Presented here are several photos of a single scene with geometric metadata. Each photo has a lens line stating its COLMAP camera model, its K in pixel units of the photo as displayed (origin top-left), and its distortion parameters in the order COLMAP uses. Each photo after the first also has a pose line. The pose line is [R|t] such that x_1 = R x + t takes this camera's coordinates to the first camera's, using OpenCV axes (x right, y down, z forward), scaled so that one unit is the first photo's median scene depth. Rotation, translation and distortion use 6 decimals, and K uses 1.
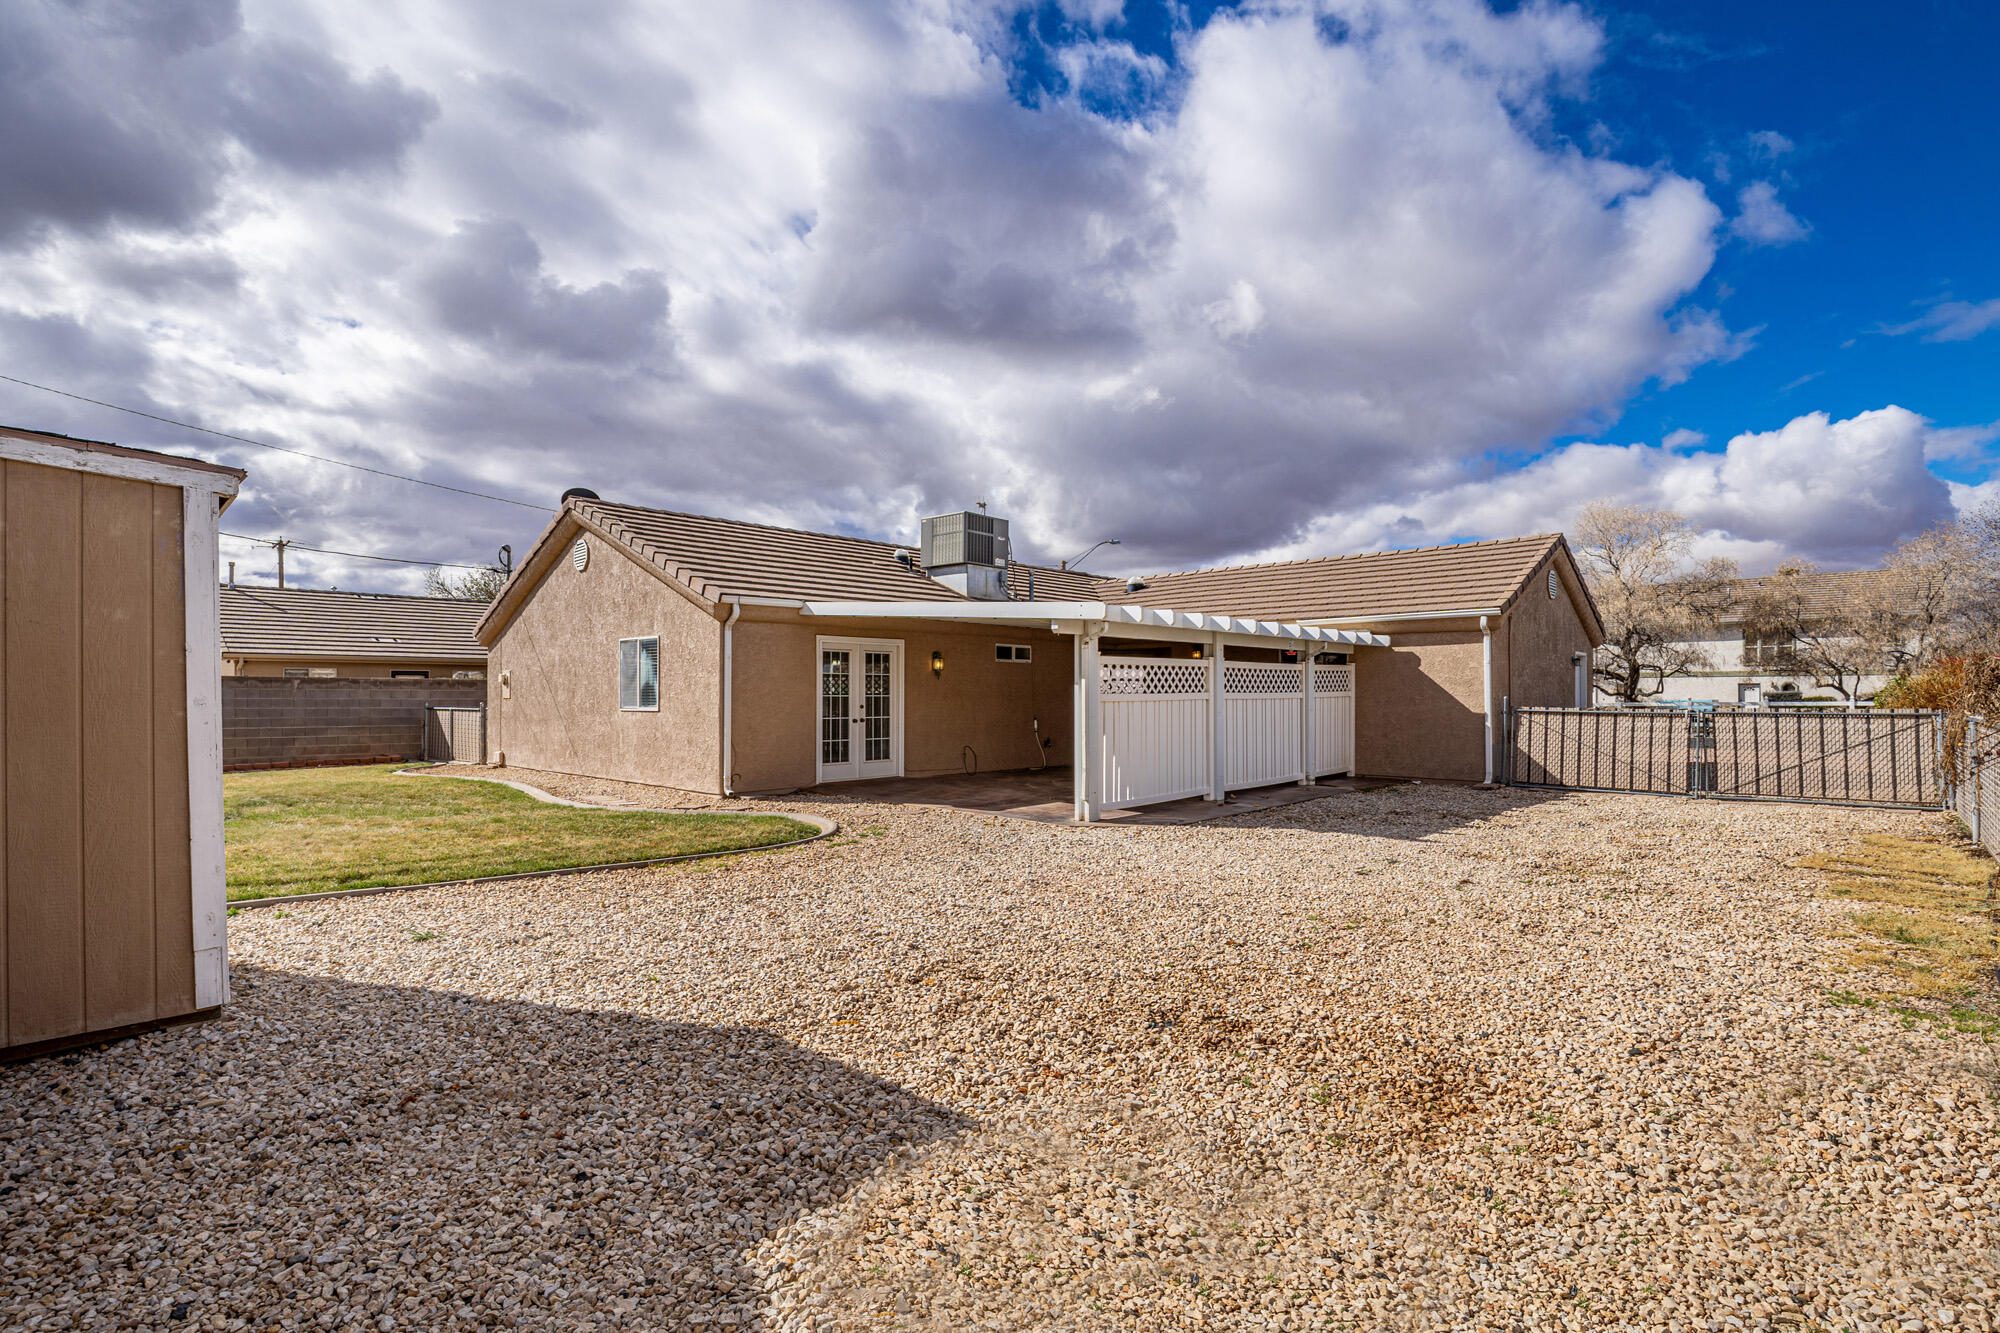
lens RADIAL K [[951.8, 0, 999.8], [0, 951.8, 677.1], [0, 0, 1]] dist [-0.002248, 0.000217]
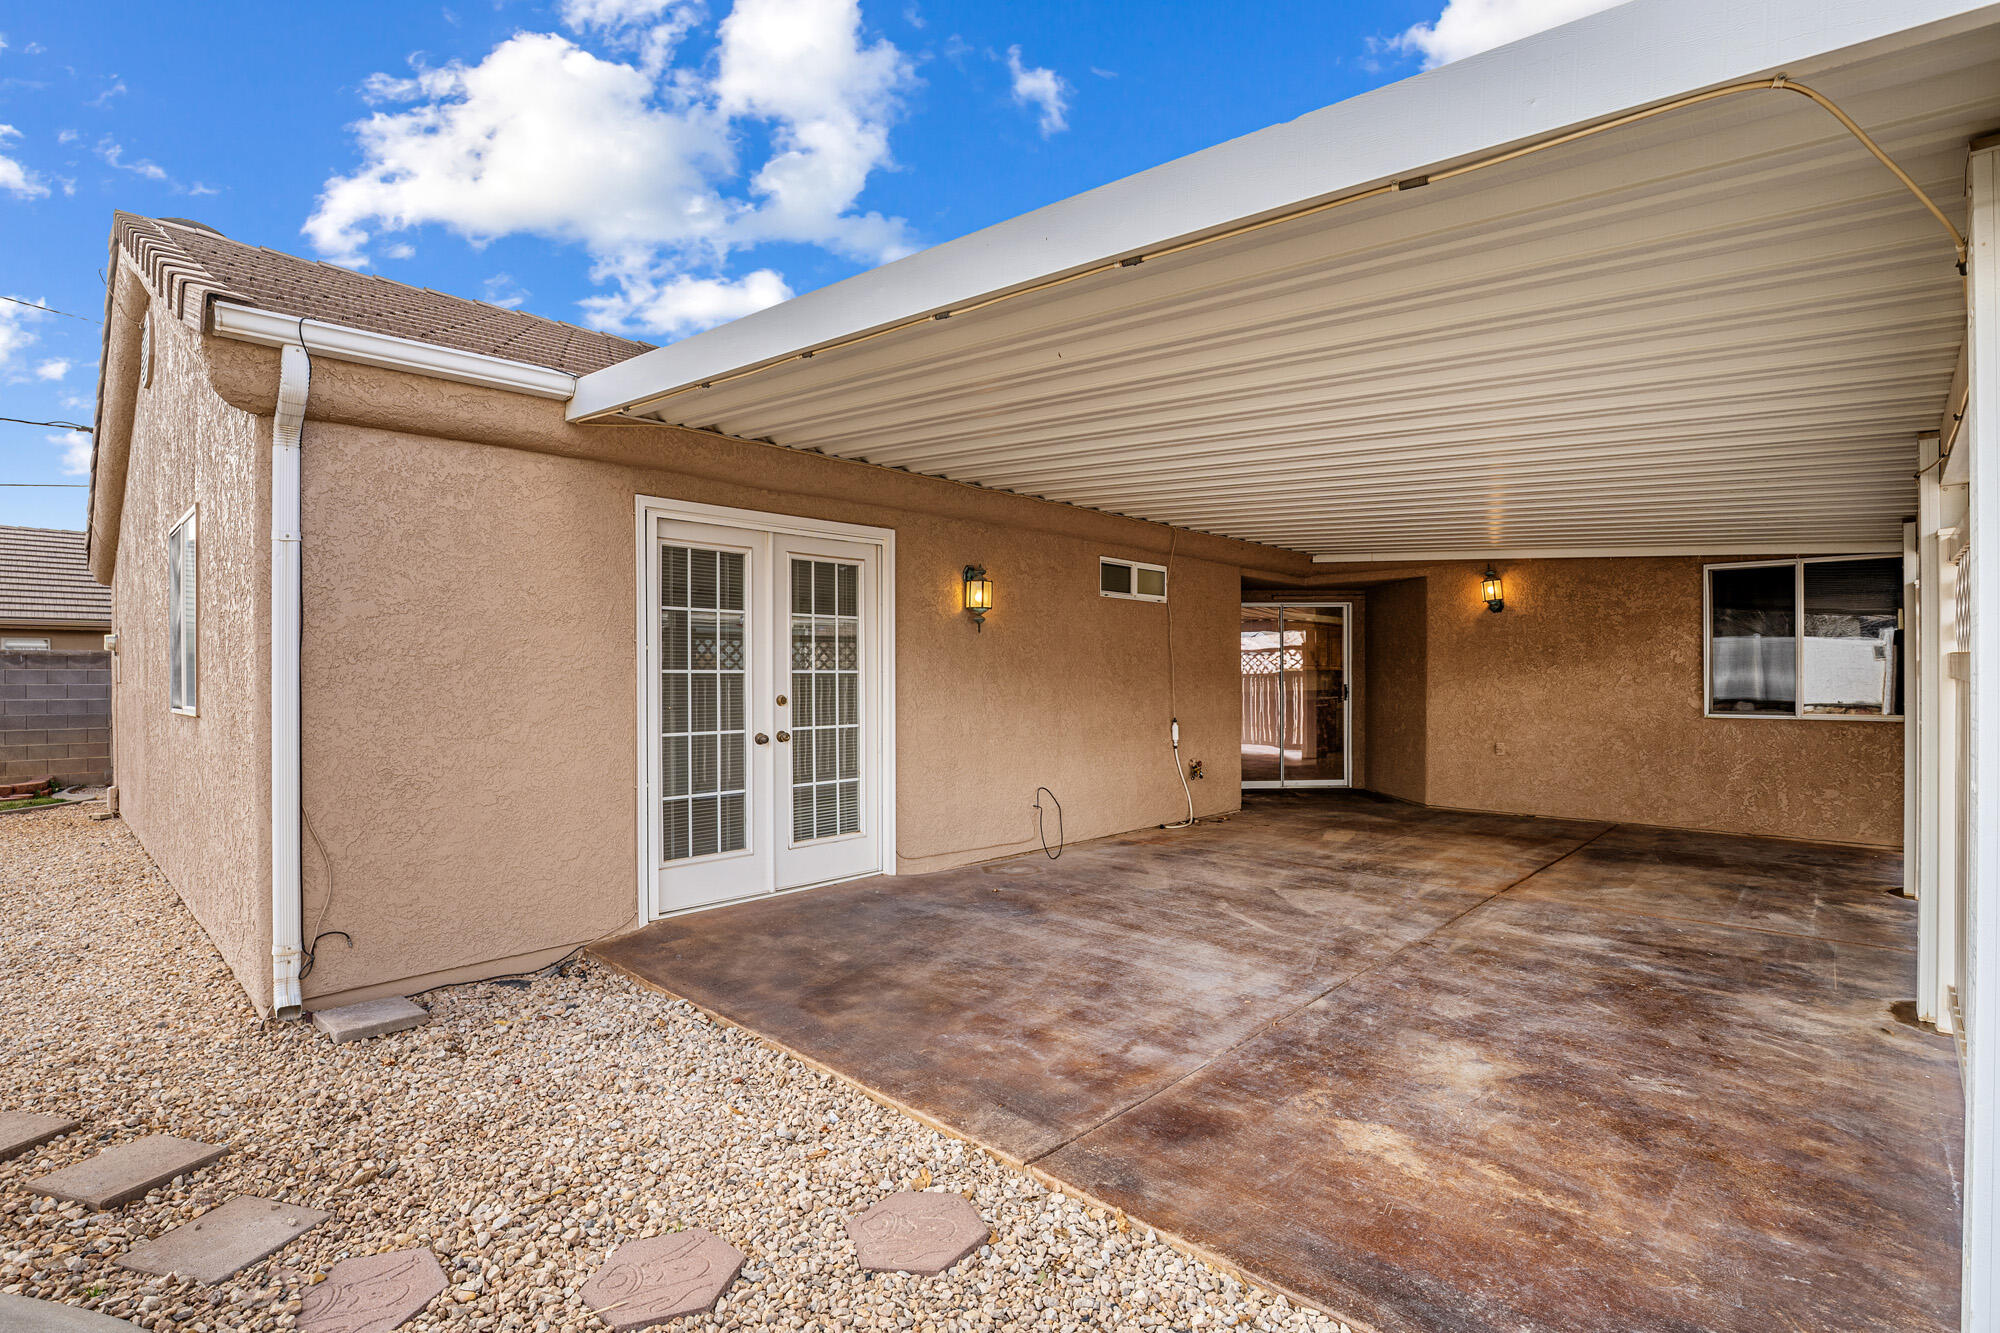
lens RADIAL K [[951.8, 0, 1000.4], [0, 951.8, 670.1], [0, 0, 1]] dist [-0.002248, 0.000217]
pose [[0.999976, -0.004528, -0.005329, -0.055182], [0.004584, 0.999935, 0.010478, 0.015275], [0.005281, -0.010502, 0.999931, 0.615061]]
